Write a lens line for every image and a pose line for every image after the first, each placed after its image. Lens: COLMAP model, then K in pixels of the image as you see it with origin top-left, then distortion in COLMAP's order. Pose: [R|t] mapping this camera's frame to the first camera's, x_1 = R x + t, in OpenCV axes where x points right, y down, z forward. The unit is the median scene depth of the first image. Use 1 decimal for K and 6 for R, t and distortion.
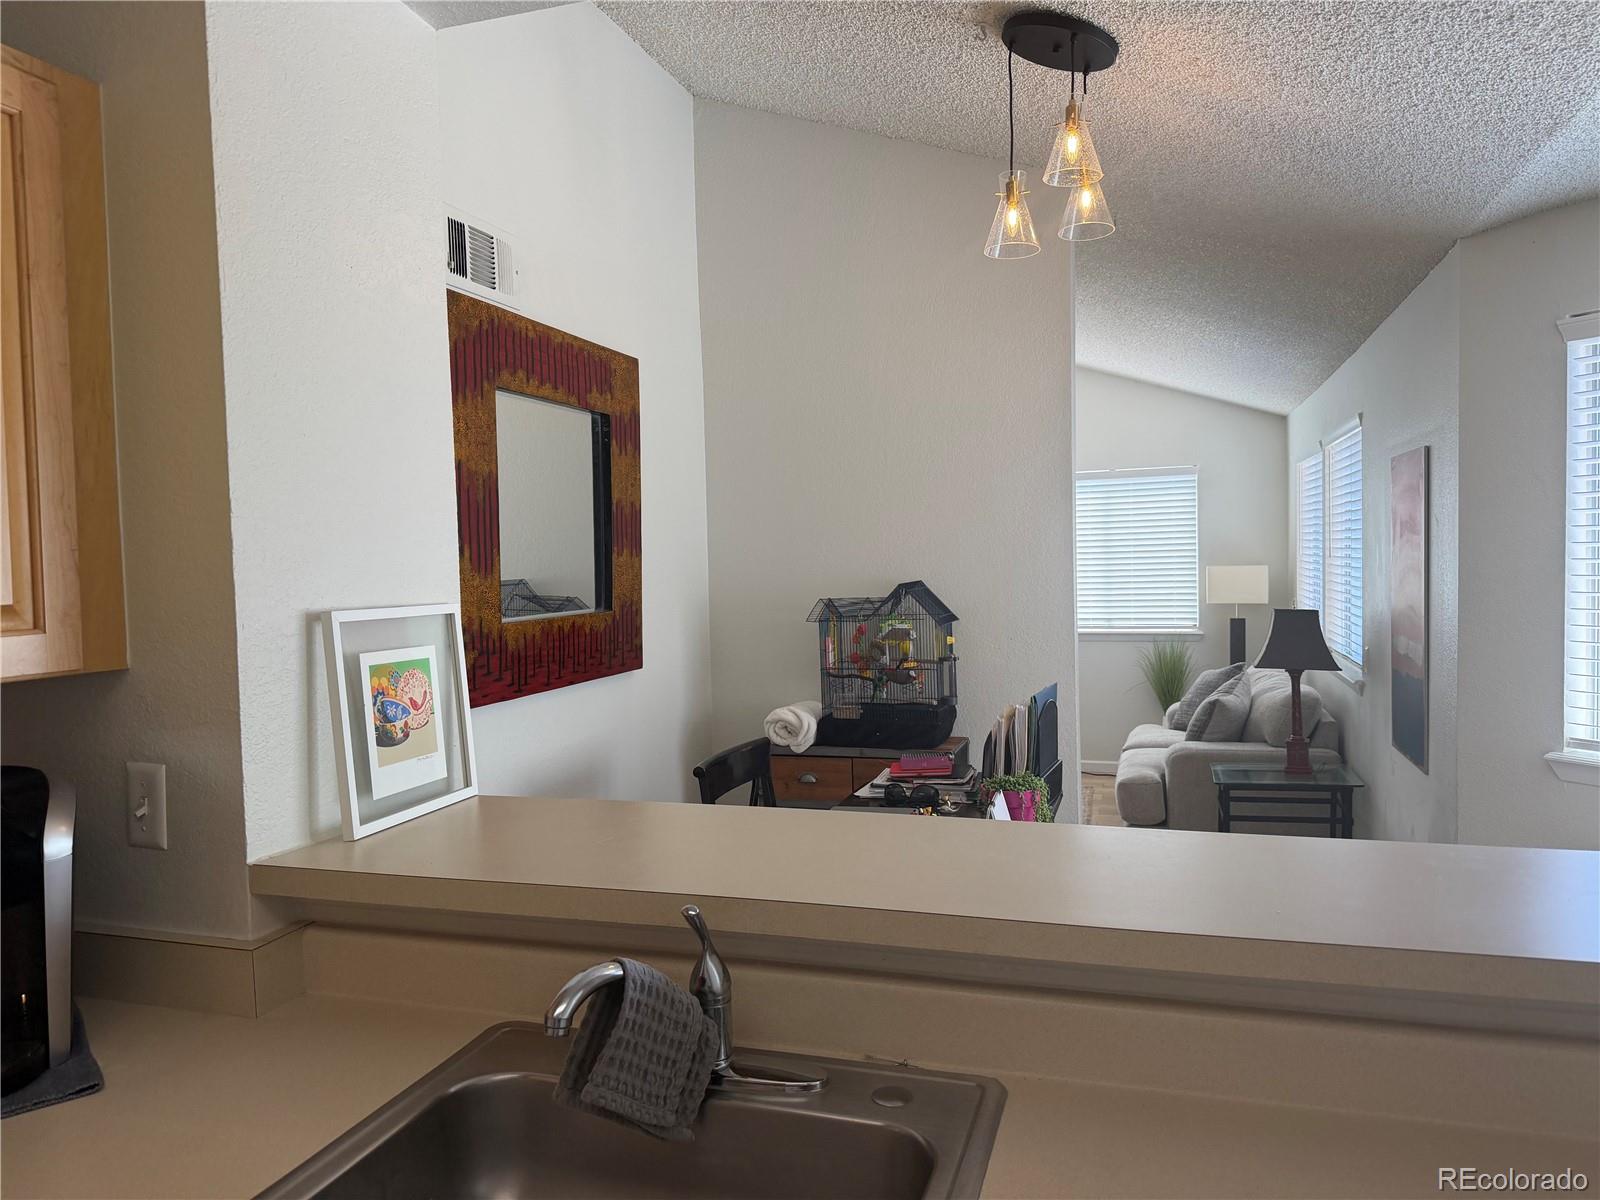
lens RADIAL K [[1106.2, 0, 800.0], [0, 1106.2, 600.0], [0, 0, 1]] dist [0.132583, -0.242722]
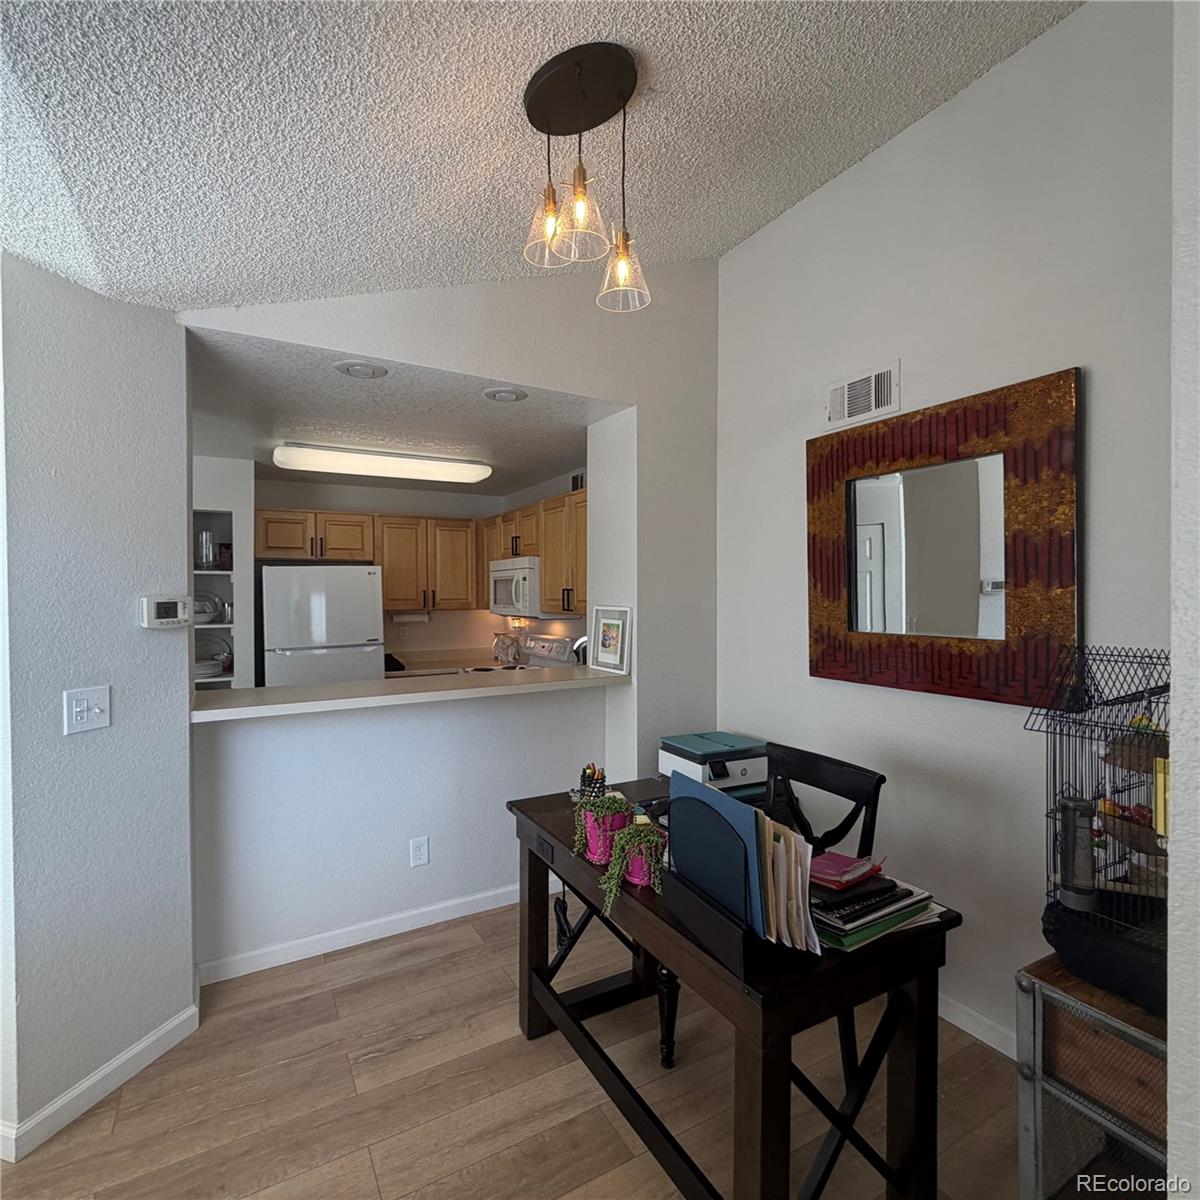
lens RADIAL K [[639.0, 0, 591.1], [0, 639.0, 597.4], [0, 0, 1]] dist [0.002082, 0.000679]
pose [[-0.682144, 0.029048, -0.730640, 0.606286], [-0.009397, 0.998780, 0.048481, -0.064304], [0.731157, 0.039937, -0.681039, 1.298997]]
